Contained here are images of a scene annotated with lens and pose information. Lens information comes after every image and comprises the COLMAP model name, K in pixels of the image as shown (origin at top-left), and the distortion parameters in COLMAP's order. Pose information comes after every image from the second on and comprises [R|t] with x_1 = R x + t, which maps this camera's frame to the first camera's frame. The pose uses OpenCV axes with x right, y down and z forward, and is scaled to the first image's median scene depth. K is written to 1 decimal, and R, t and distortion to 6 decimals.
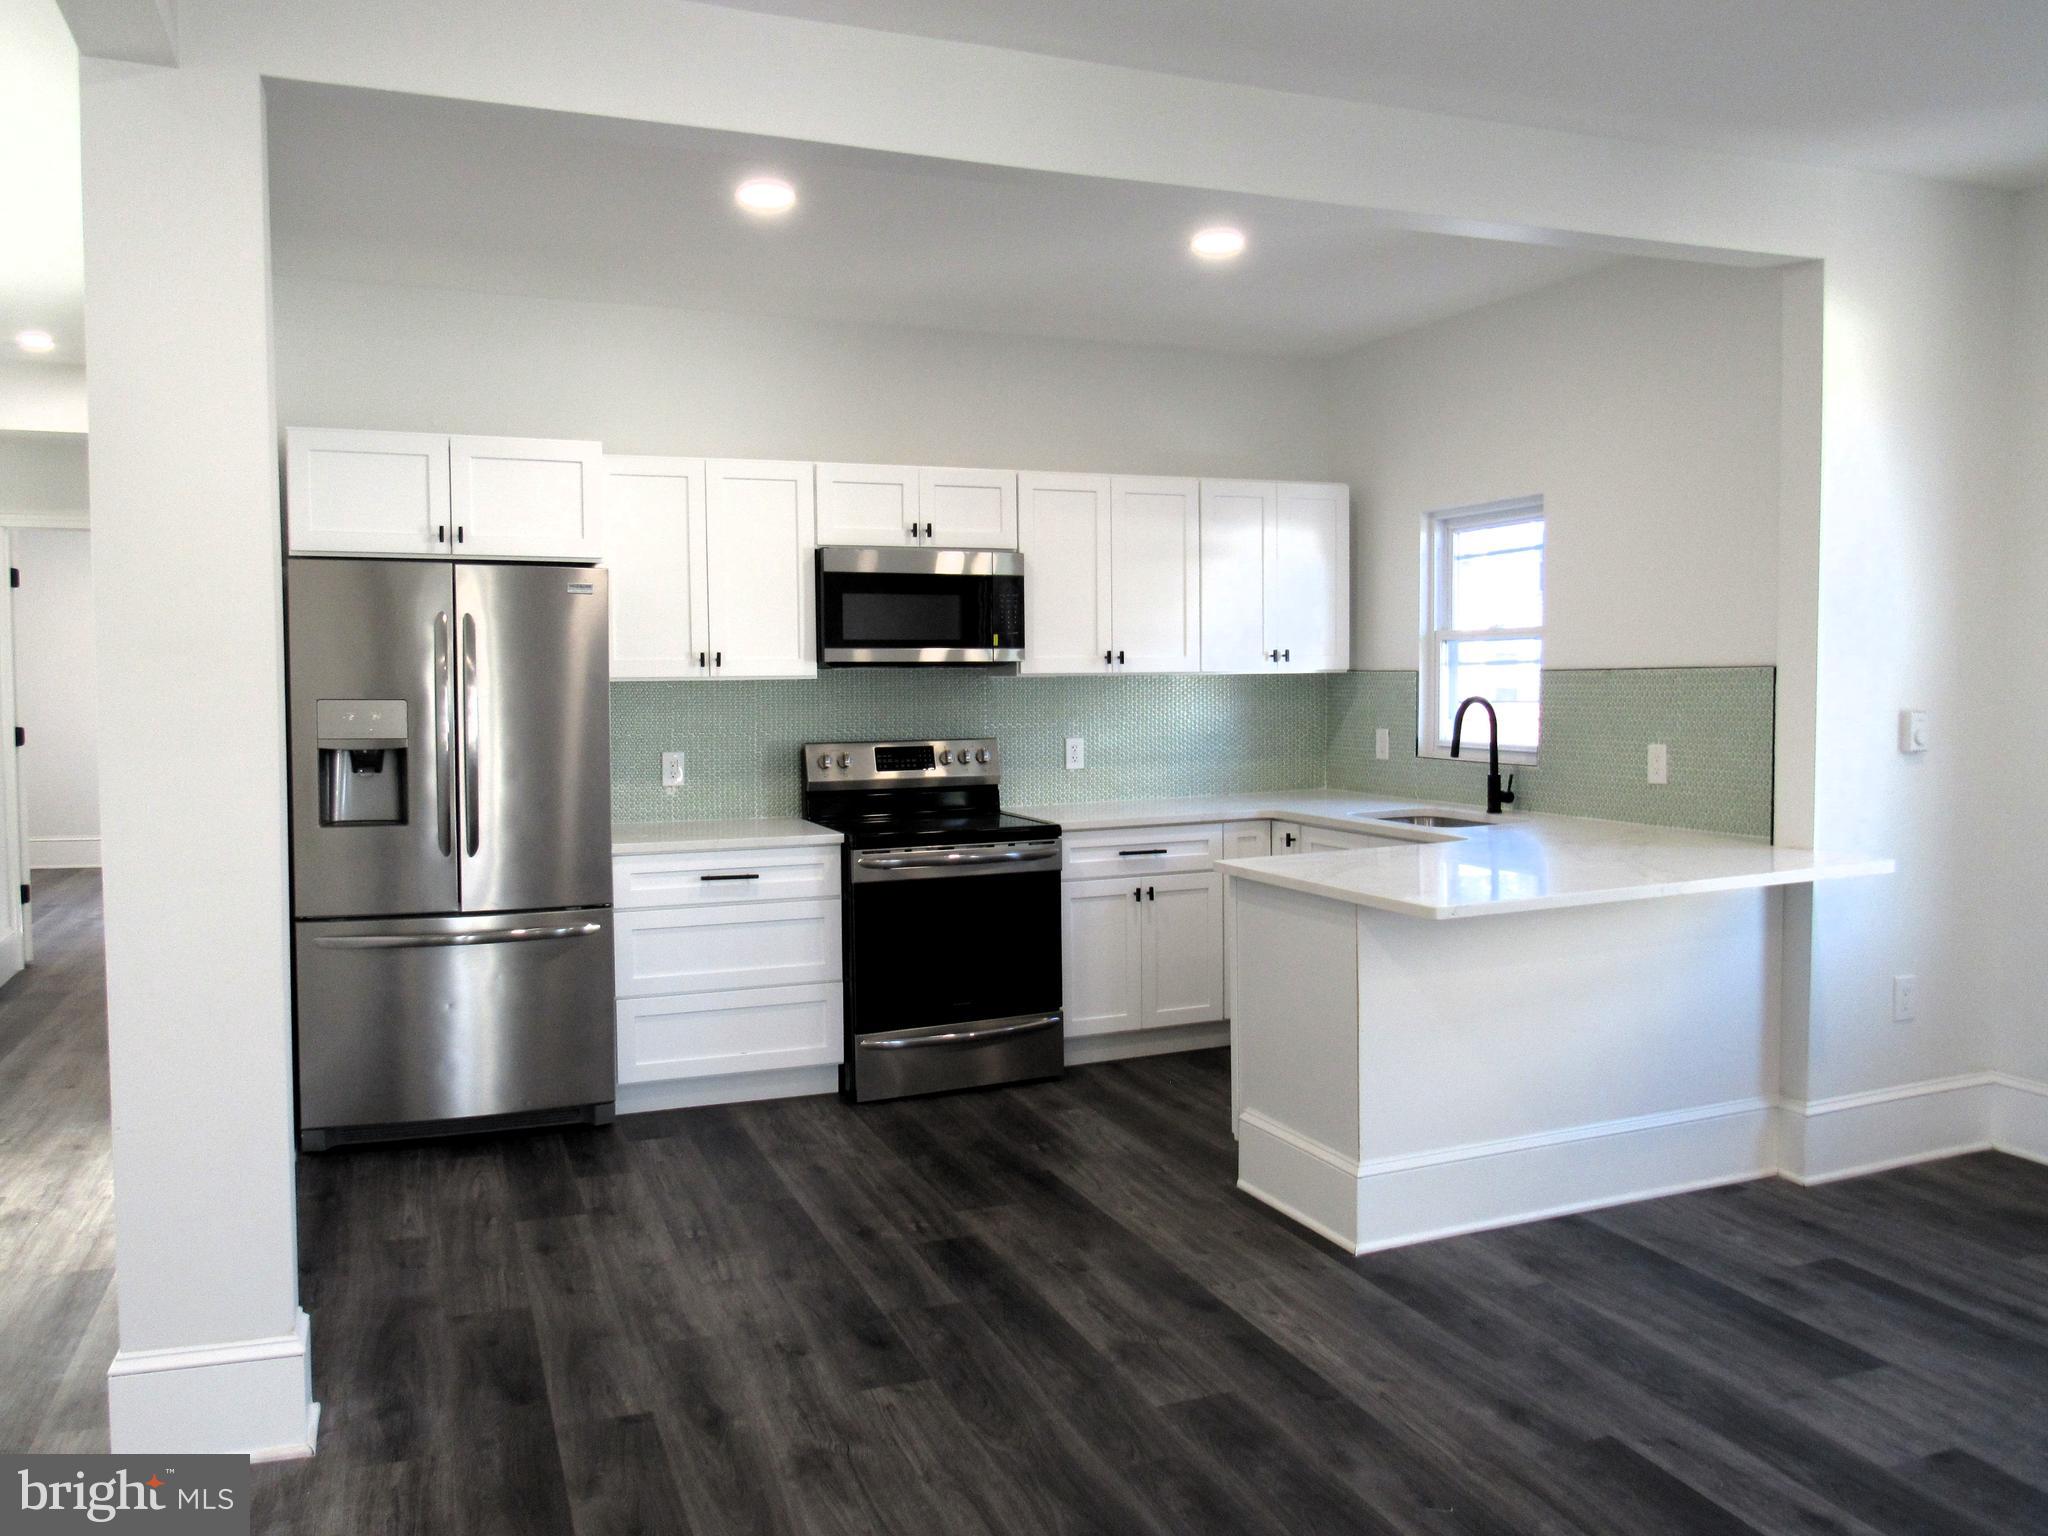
lens RADIAL K [[1584.7, 0, 1036.4], [0, 1584.7, 765.8], [0, 0, 1]] dist [-0.026870, 0.008951]
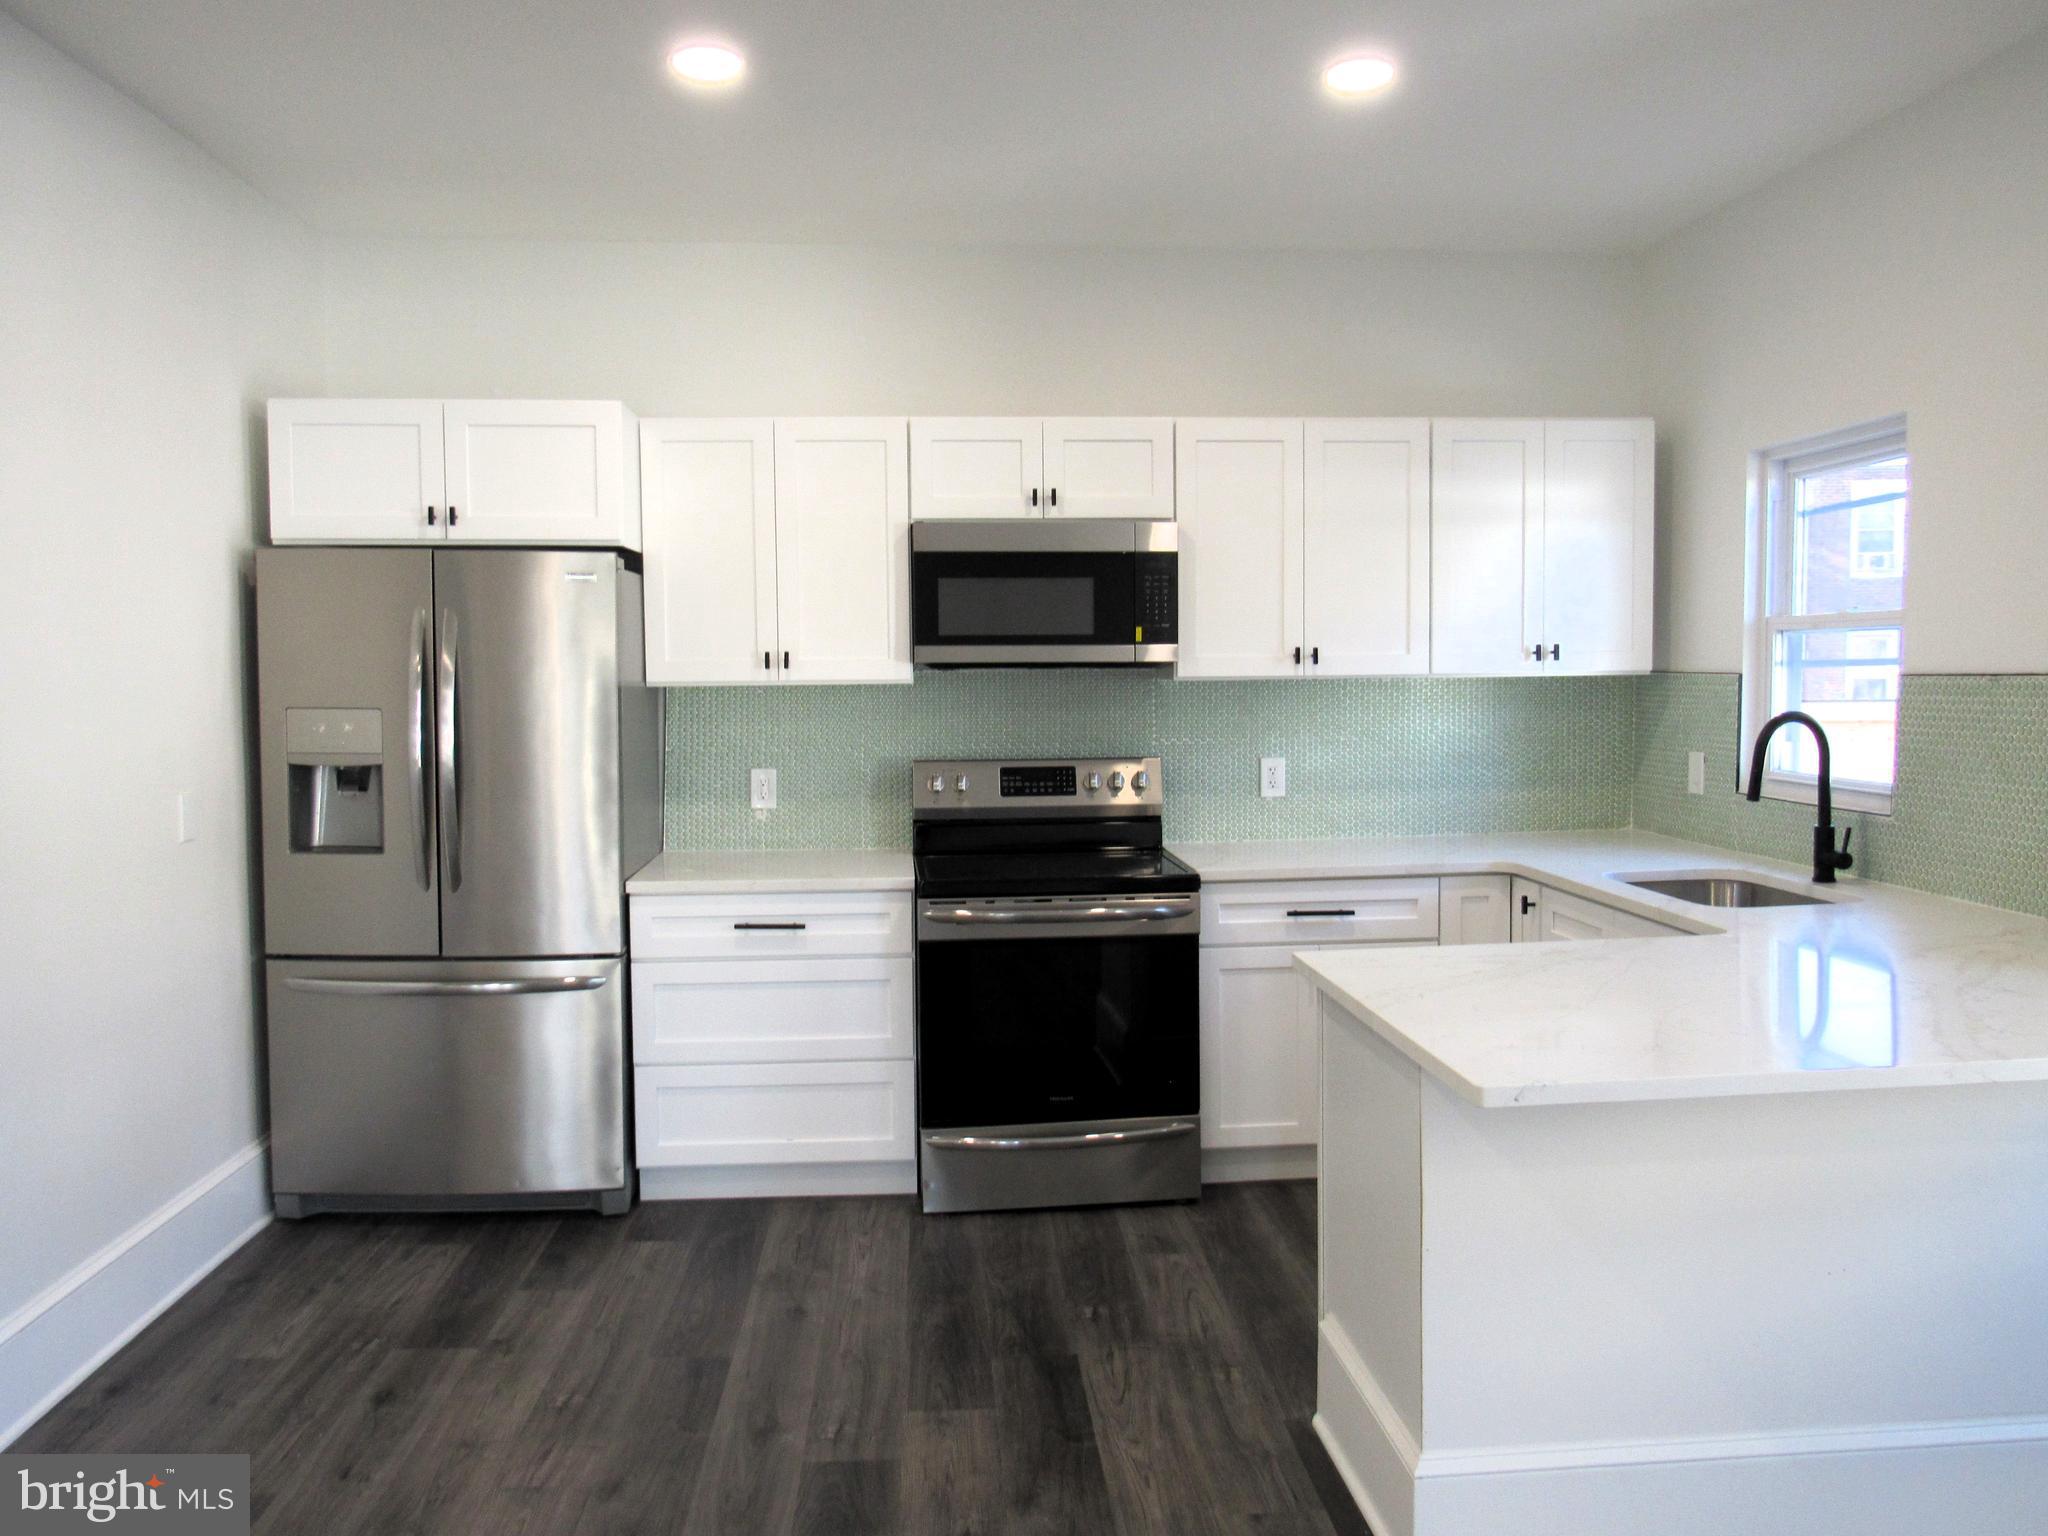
lens RADIAL K [[1580.1, 0, 1024.0], [0, 1580.1, 768.0], [0, 0, 1]] dist [-0.026797, -0.002783]
pose [[0.949860, 0.019825, -0.312047, 0.177238], [-0.017518, 0.999795, 0.010197, -0.021310], [0.312185, -0.004219, 0.950012, 0.252506]]
